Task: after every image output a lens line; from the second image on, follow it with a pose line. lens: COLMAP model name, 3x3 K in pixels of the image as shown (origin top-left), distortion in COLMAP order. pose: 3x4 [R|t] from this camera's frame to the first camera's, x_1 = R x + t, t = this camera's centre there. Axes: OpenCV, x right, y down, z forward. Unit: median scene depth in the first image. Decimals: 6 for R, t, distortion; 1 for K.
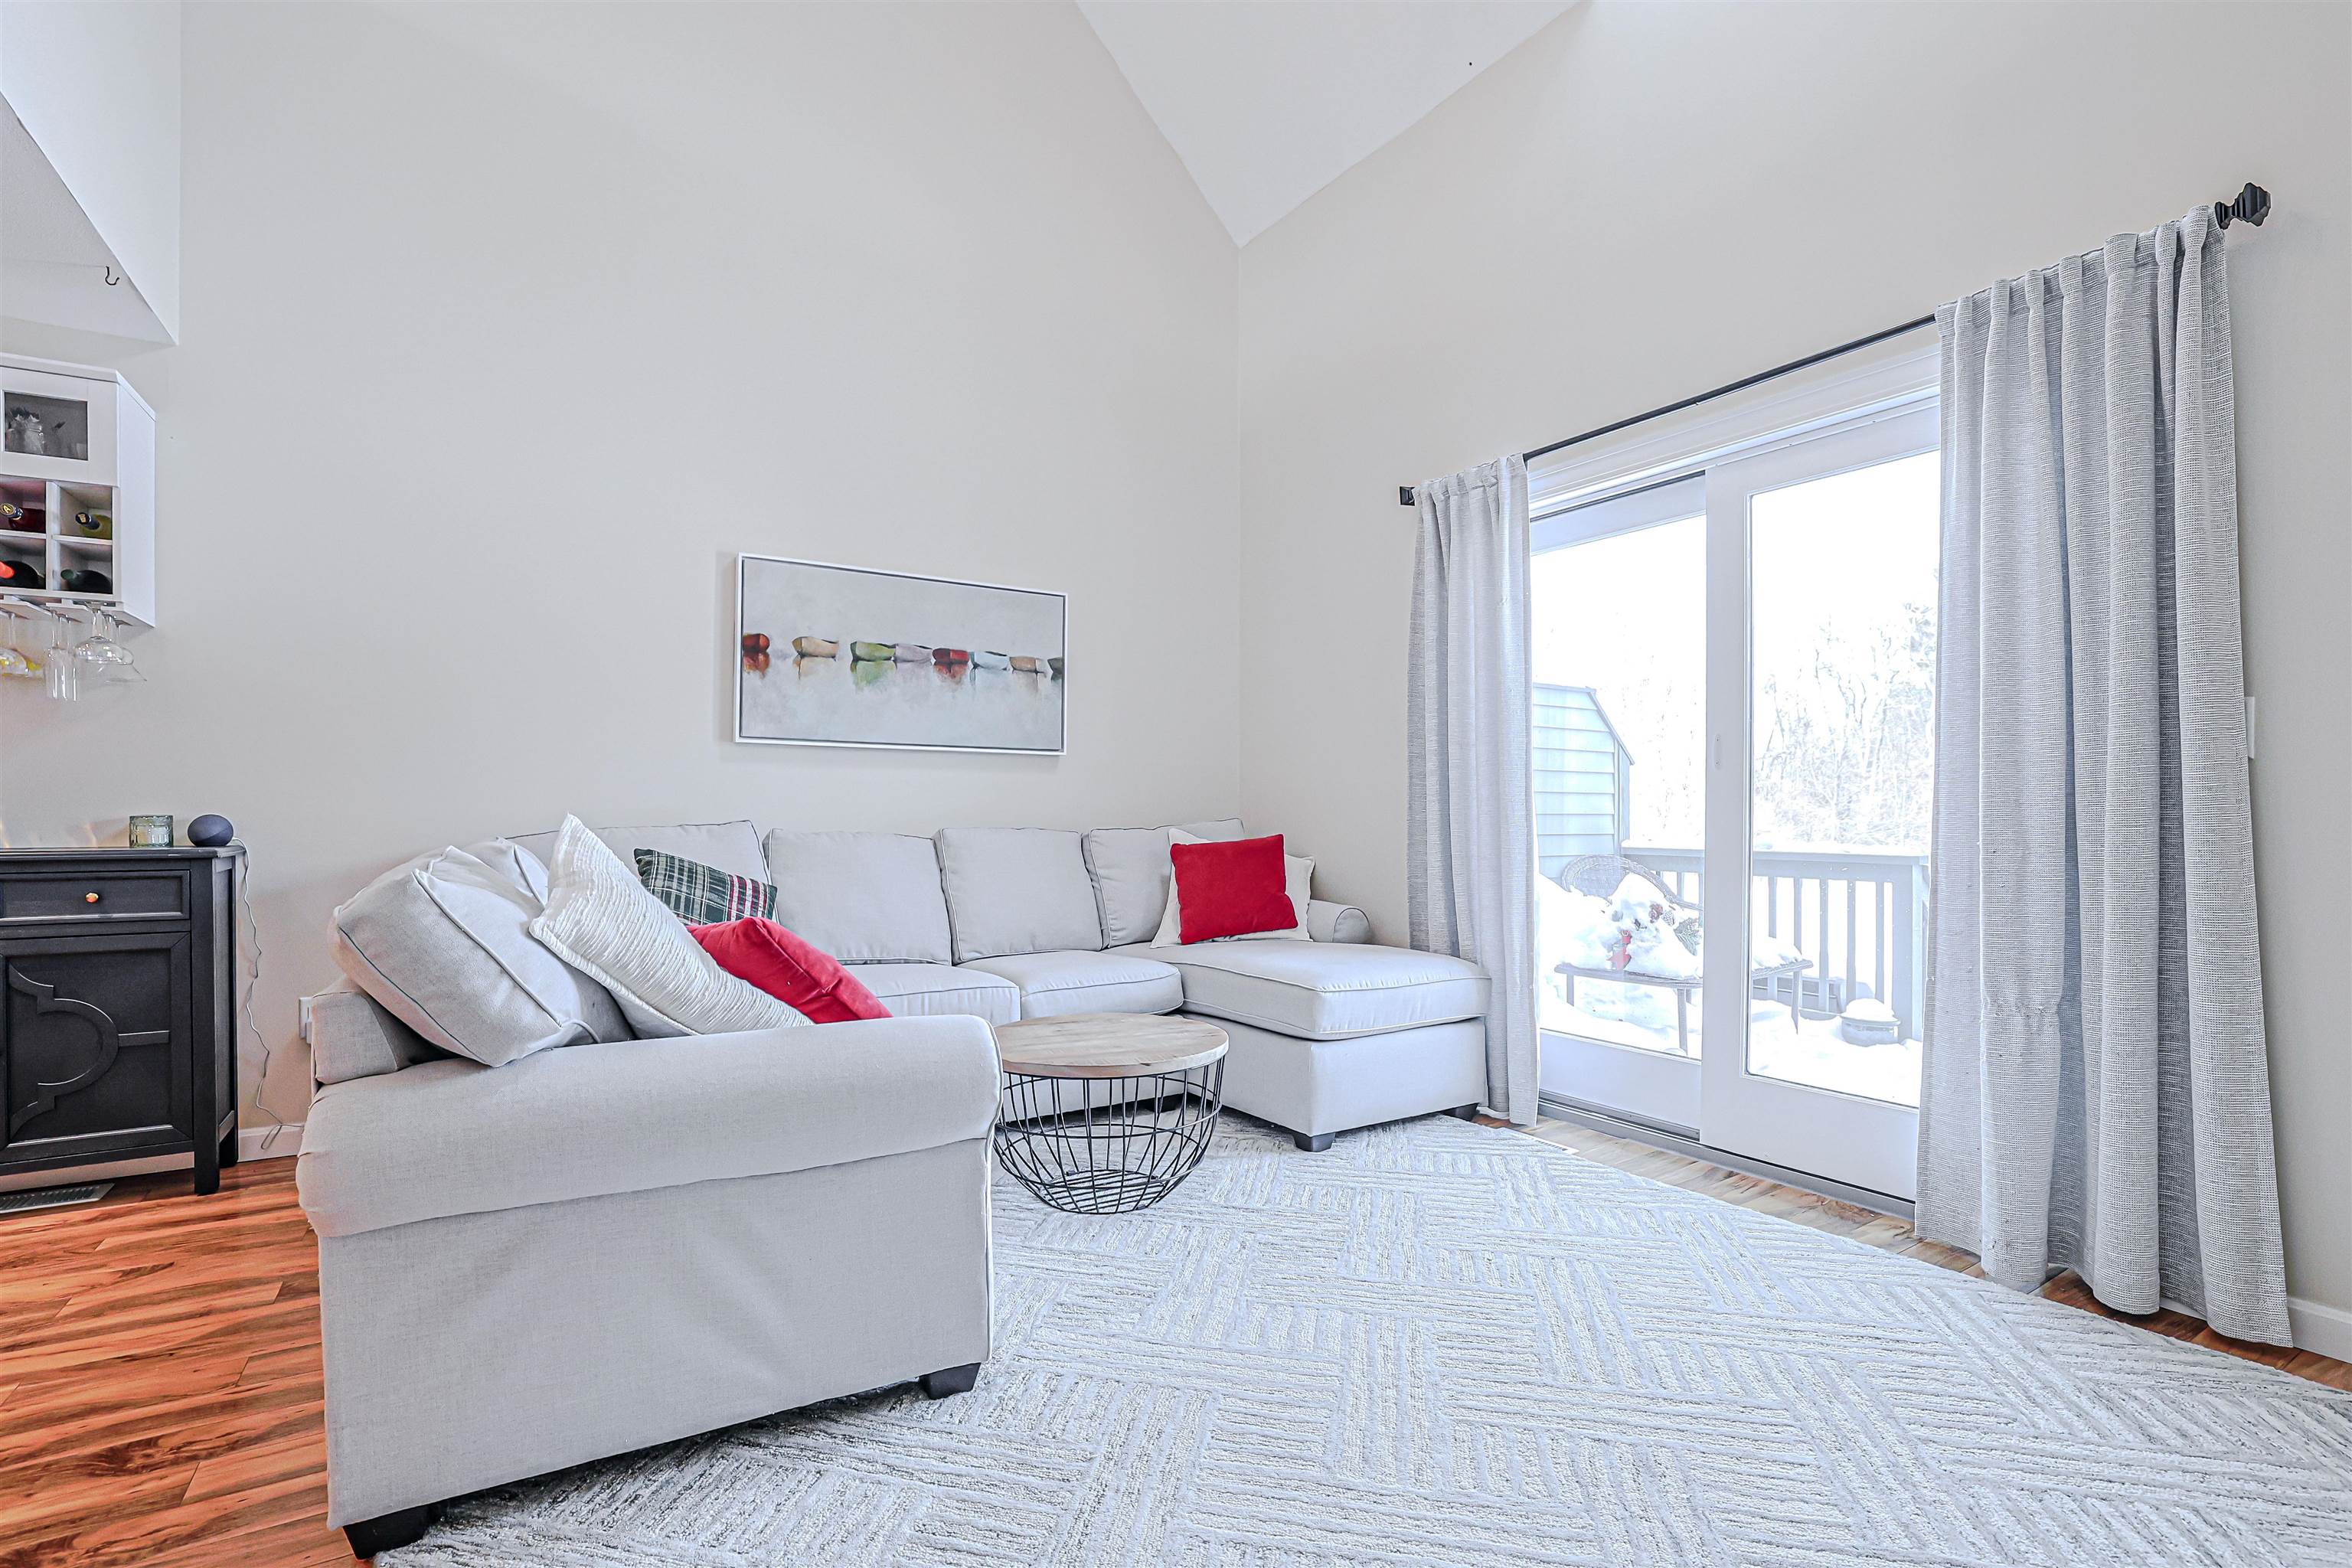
lens RADIAL K [[1078.1, 0, 1179.0], [0, 1078.1, 809.1], [0, 0, 1]] dist [-0.034721, 0.005138]
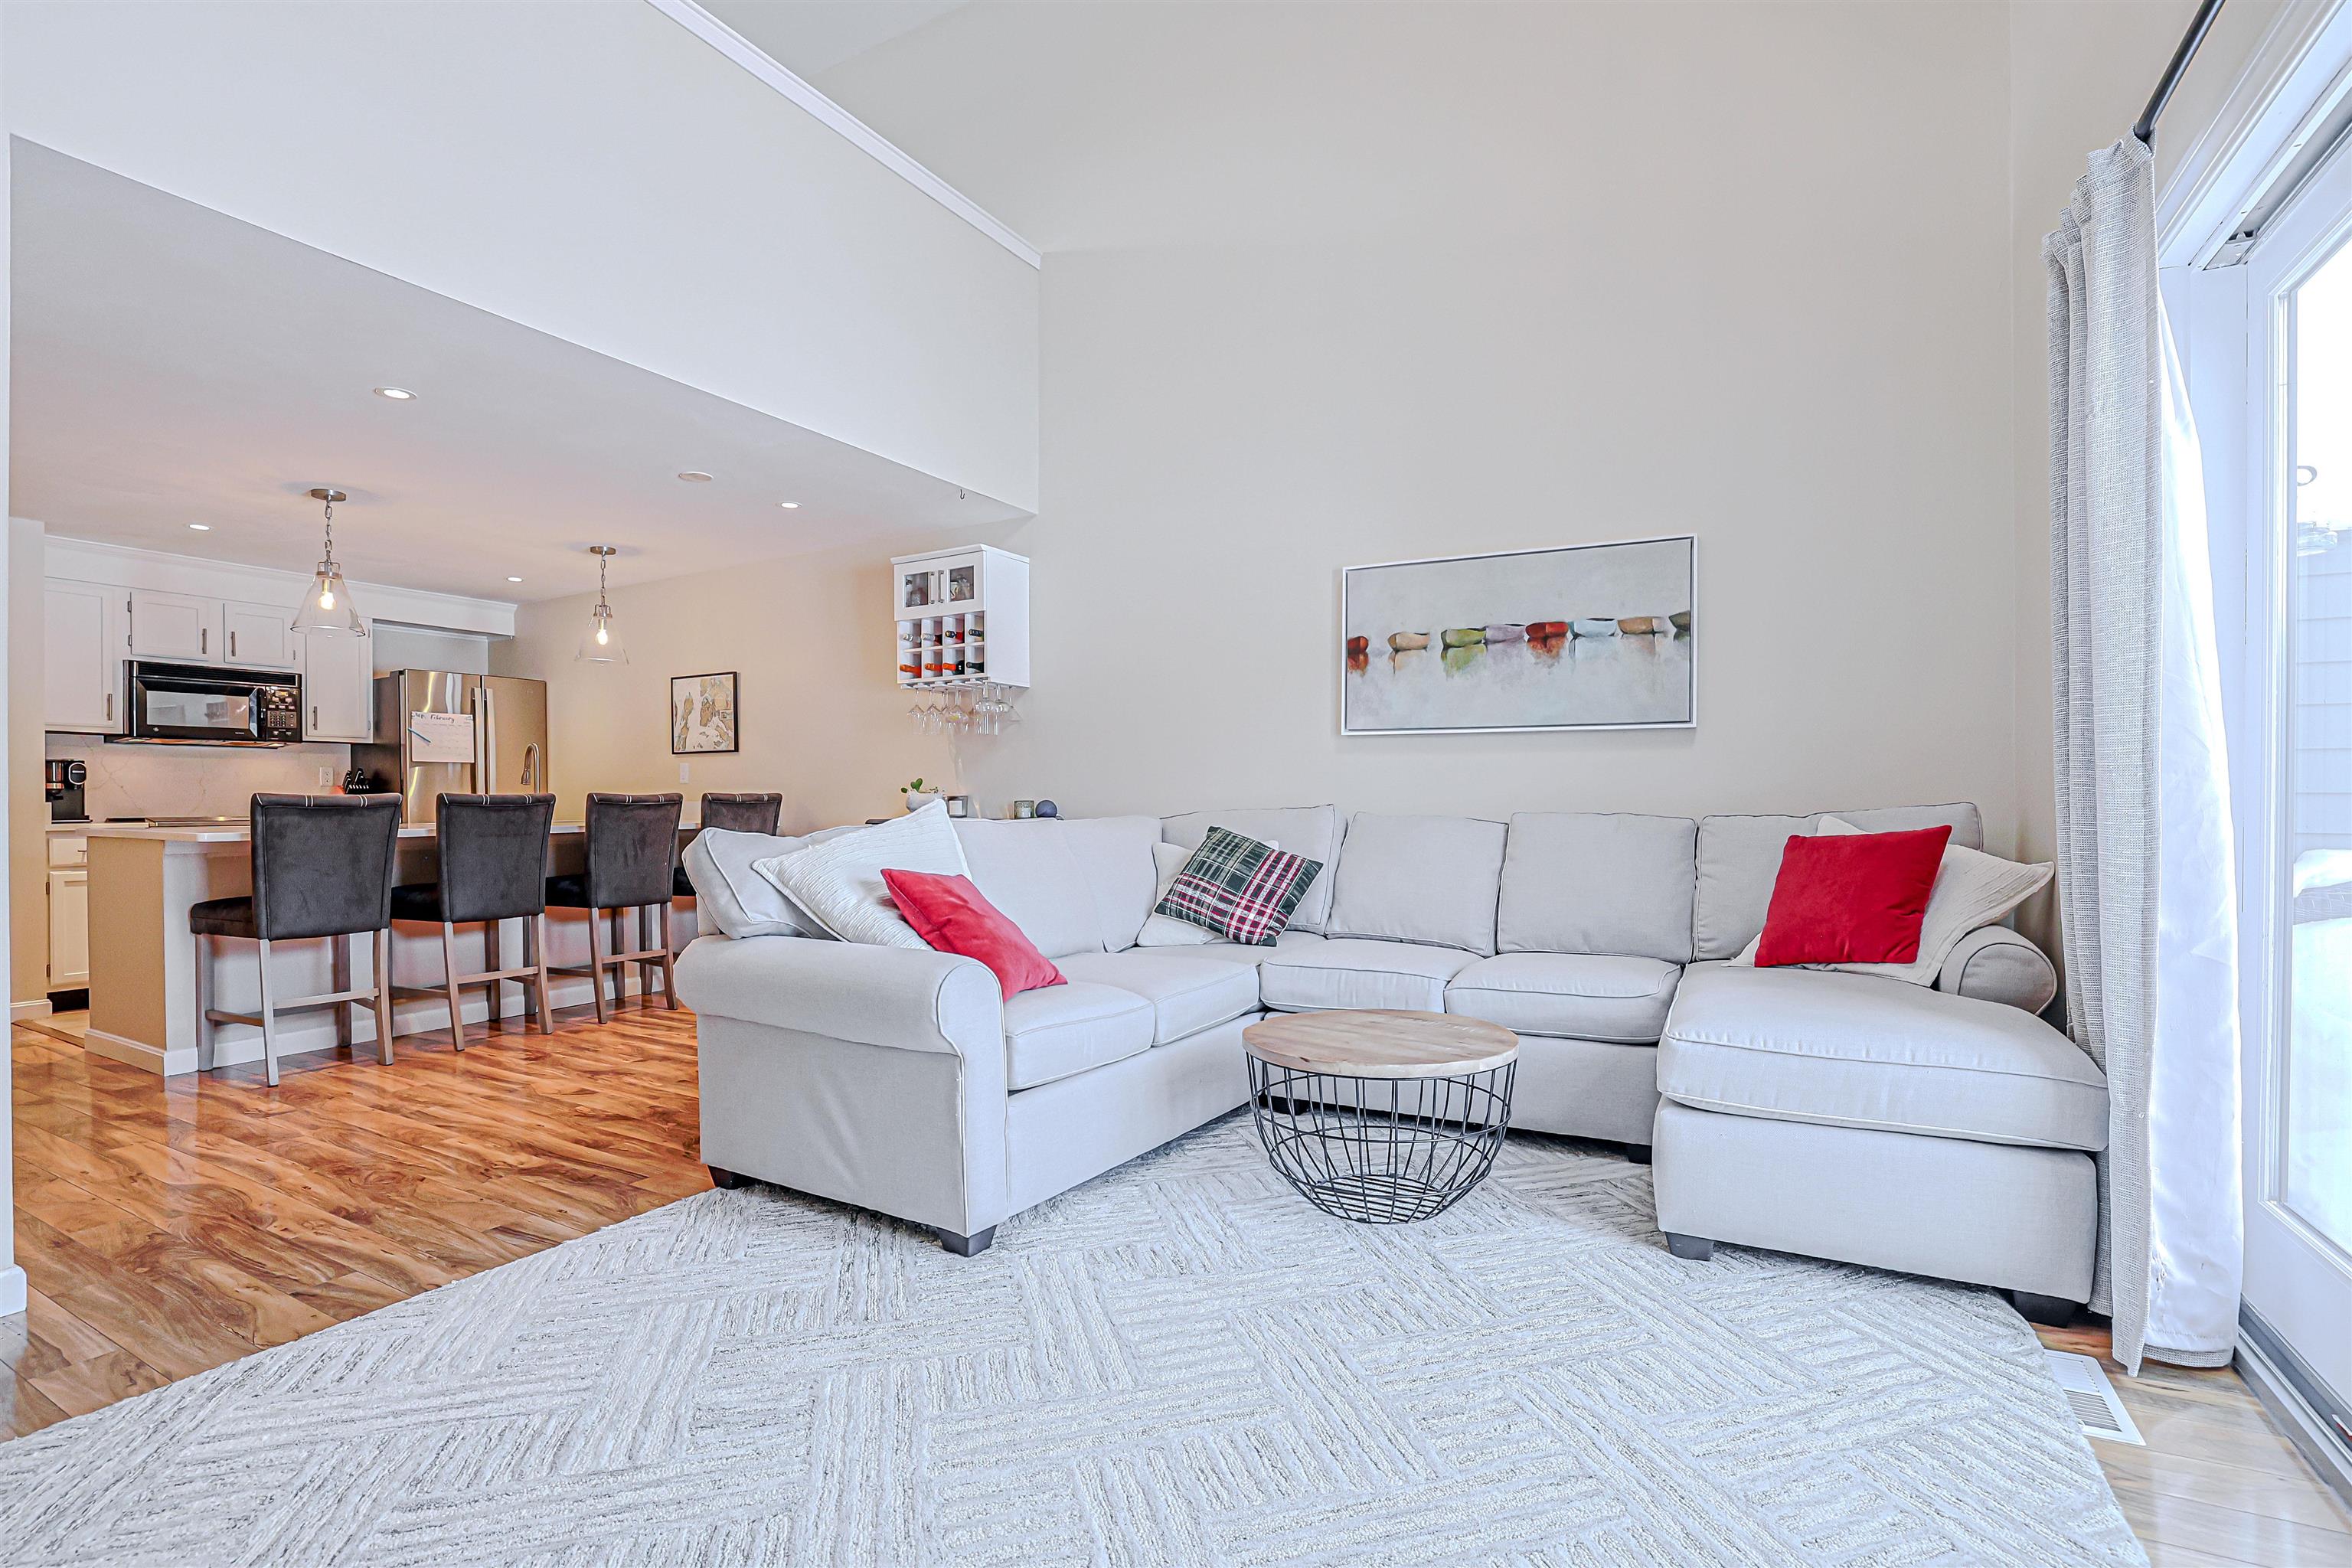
lens RADIAL K [[1078.1, 0, 1185.2], [0, 1078.1, 789.8], [0, 0, 1]] dist [-0.034721, 0.005138]
pose [[0.490117, -0.008842, -0.871612, 0.490776], [0.006335, 0.999958, -0.006582, 0.002185], [0.871634, -0.002296, 0.490153, 0.288260]]
